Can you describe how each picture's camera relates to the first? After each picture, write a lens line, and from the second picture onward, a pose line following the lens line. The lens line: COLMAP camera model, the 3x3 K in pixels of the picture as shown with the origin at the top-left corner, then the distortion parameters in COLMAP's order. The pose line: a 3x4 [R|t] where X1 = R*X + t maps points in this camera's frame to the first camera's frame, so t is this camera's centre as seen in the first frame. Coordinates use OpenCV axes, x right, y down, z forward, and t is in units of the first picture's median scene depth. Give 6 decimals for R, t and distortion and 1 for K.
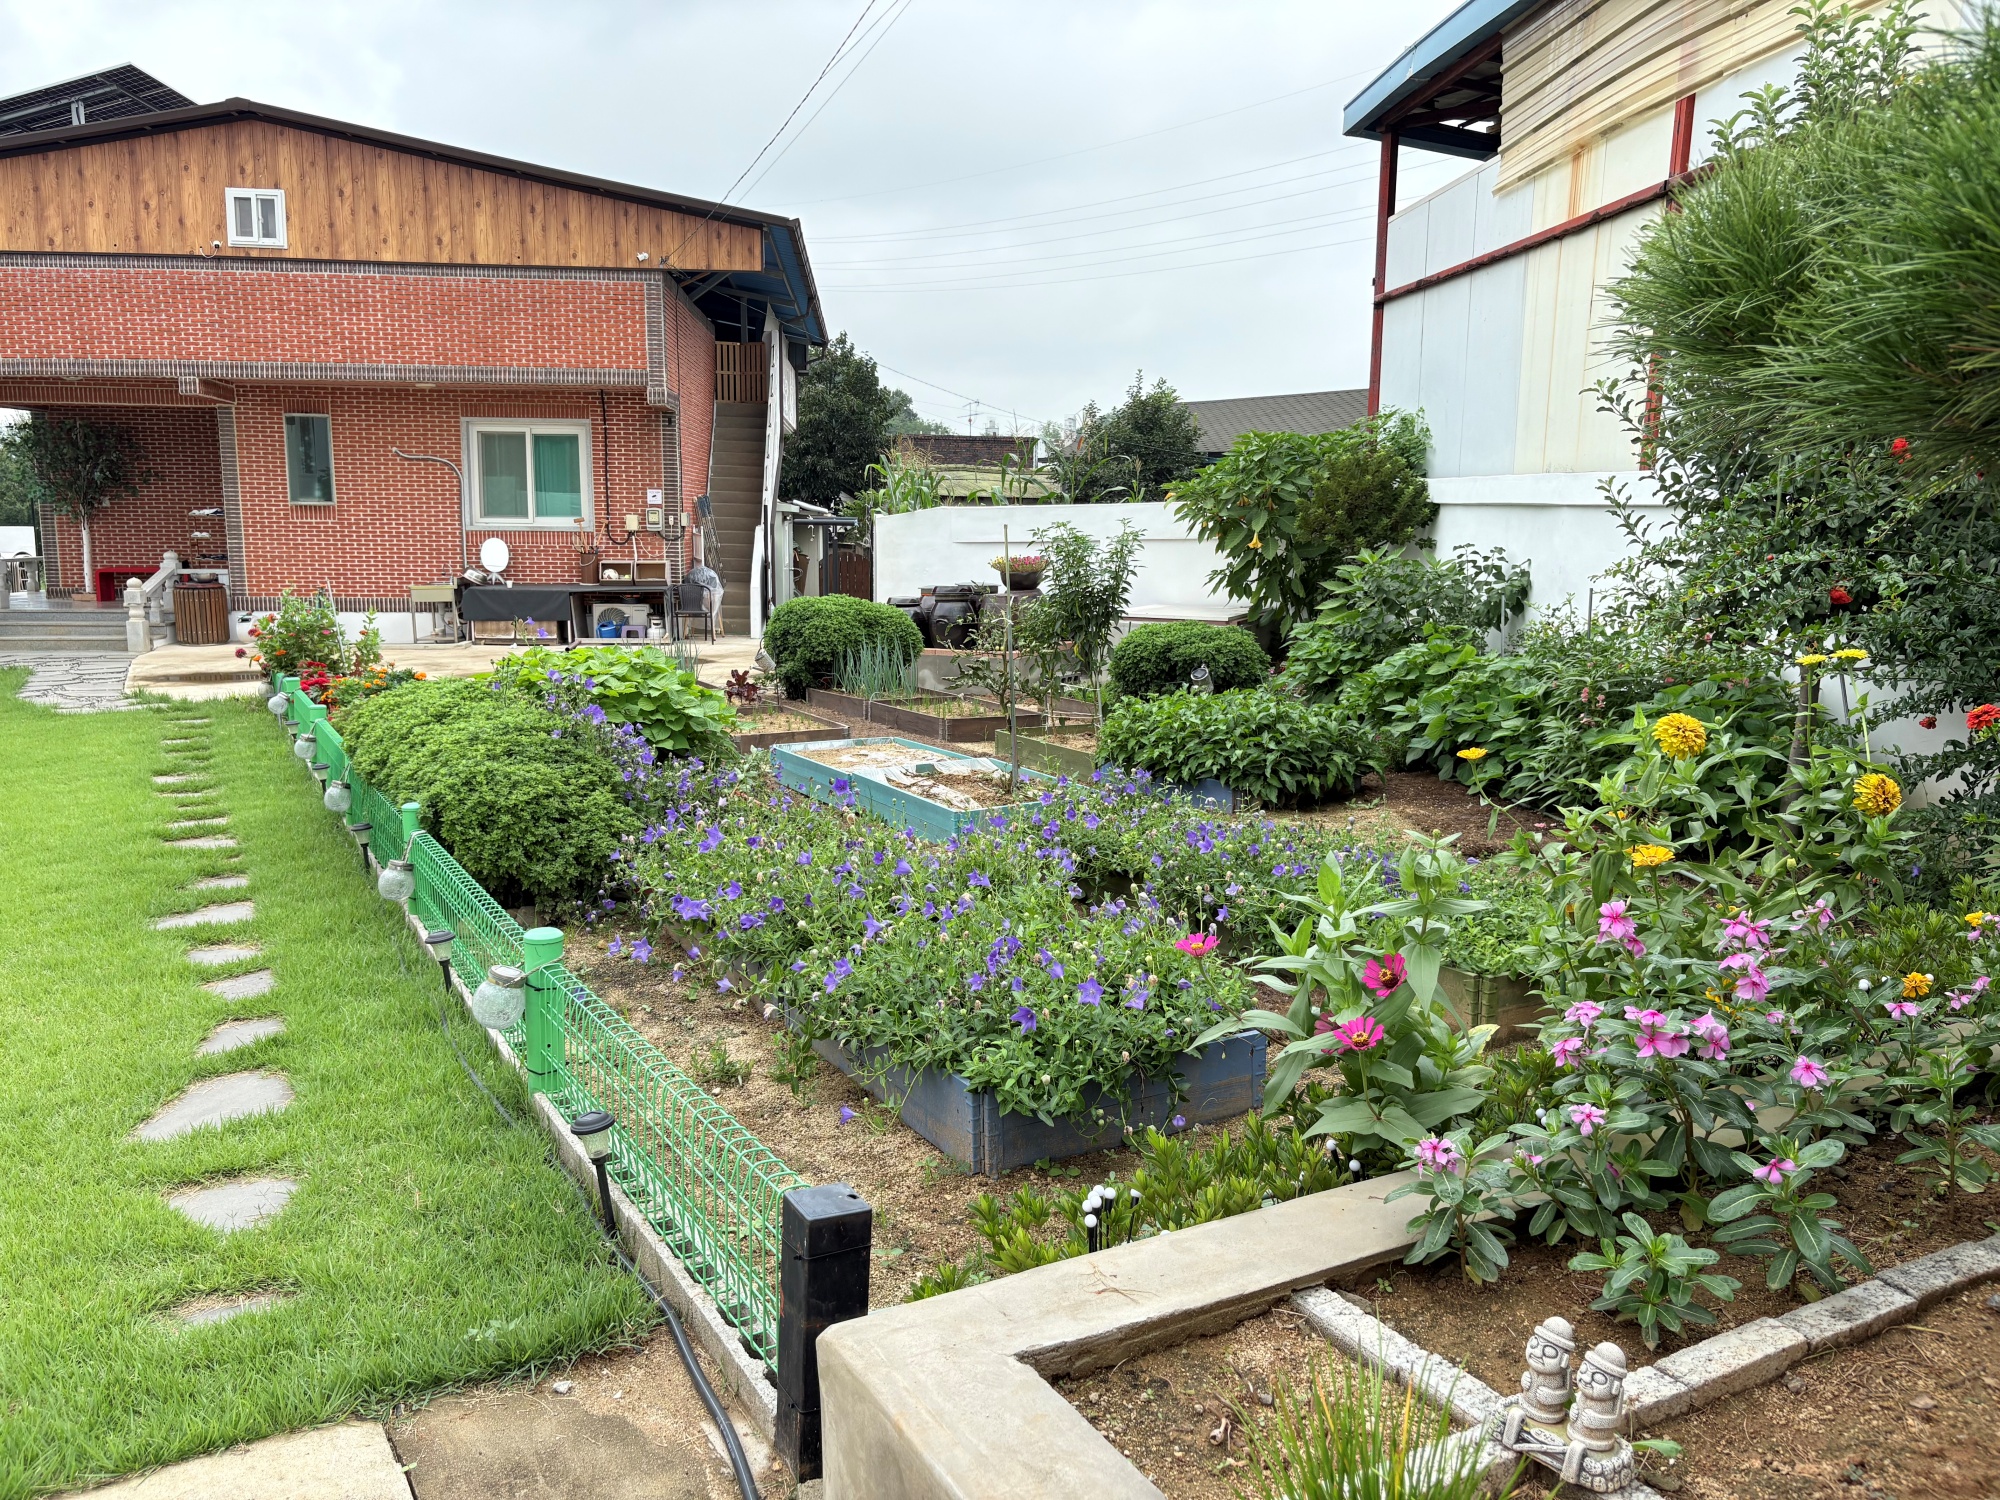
lens RADIAL K [[1524.0, 0, 993.2], [0, 1524.0, 768.8], [0, 0, 1]] dist [0.036759, -0.000716]
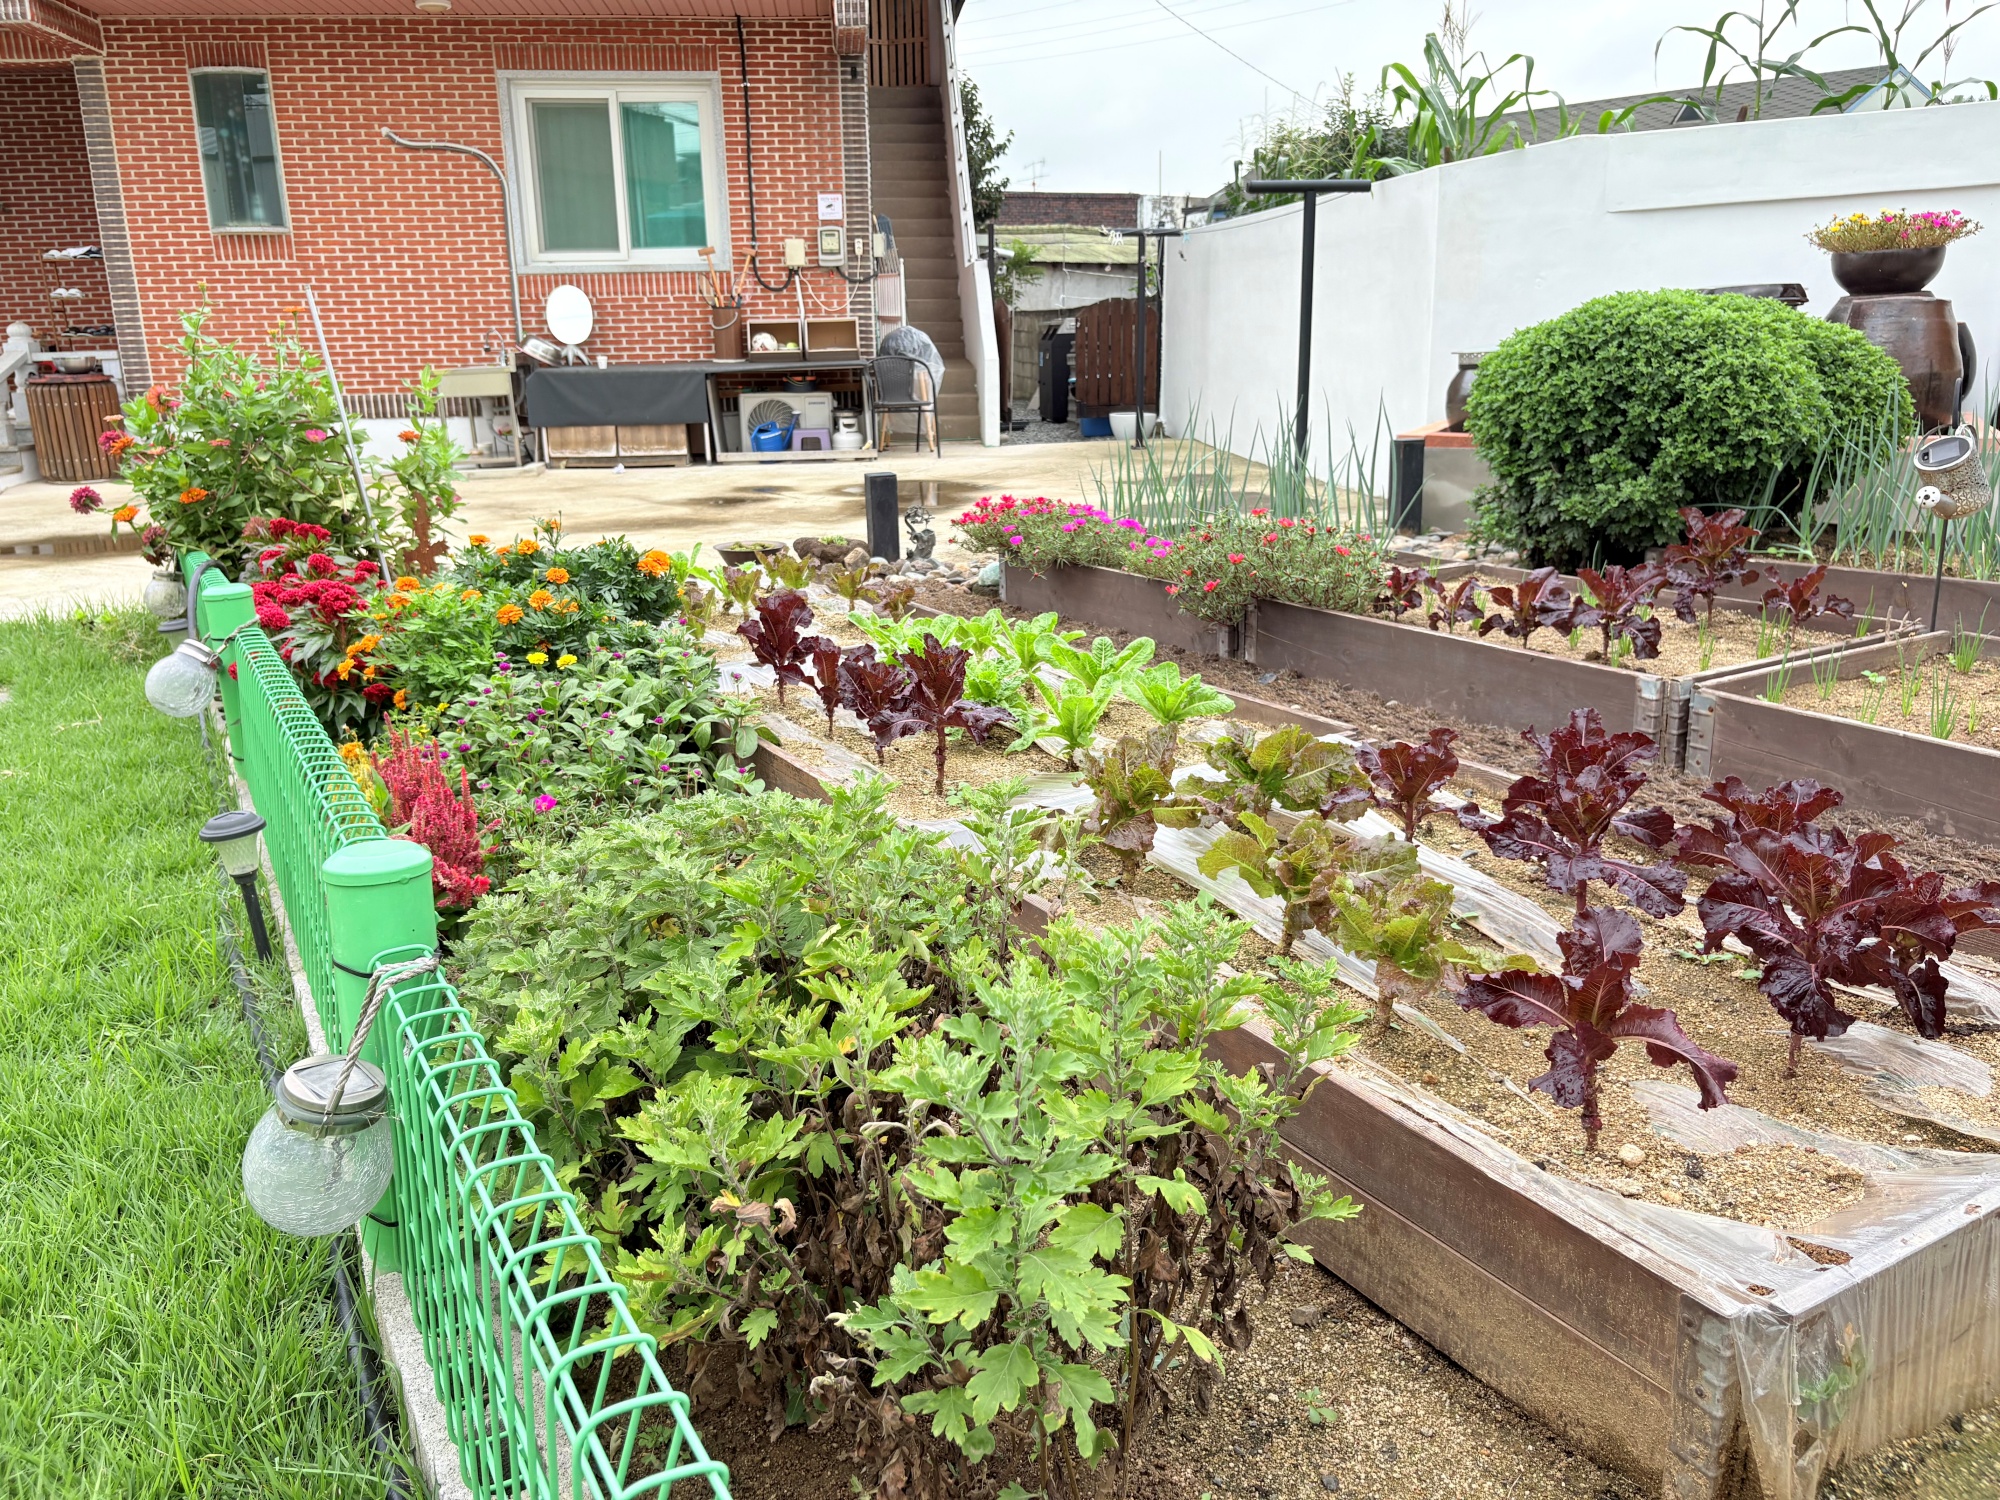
lens RADIAL K [[1595.0, 0, 1000.0], [0, 1595.0, 750.0], [0, 0, 1]] dist [0.044621, 0.009124]
pose [[0.999481, -0.032168, -0.001515, -0.163901], [0.032161, 0.994600, 0.098677, -0.028289], [-0.001668, -0.098674, 0.995118, 0.366087]]
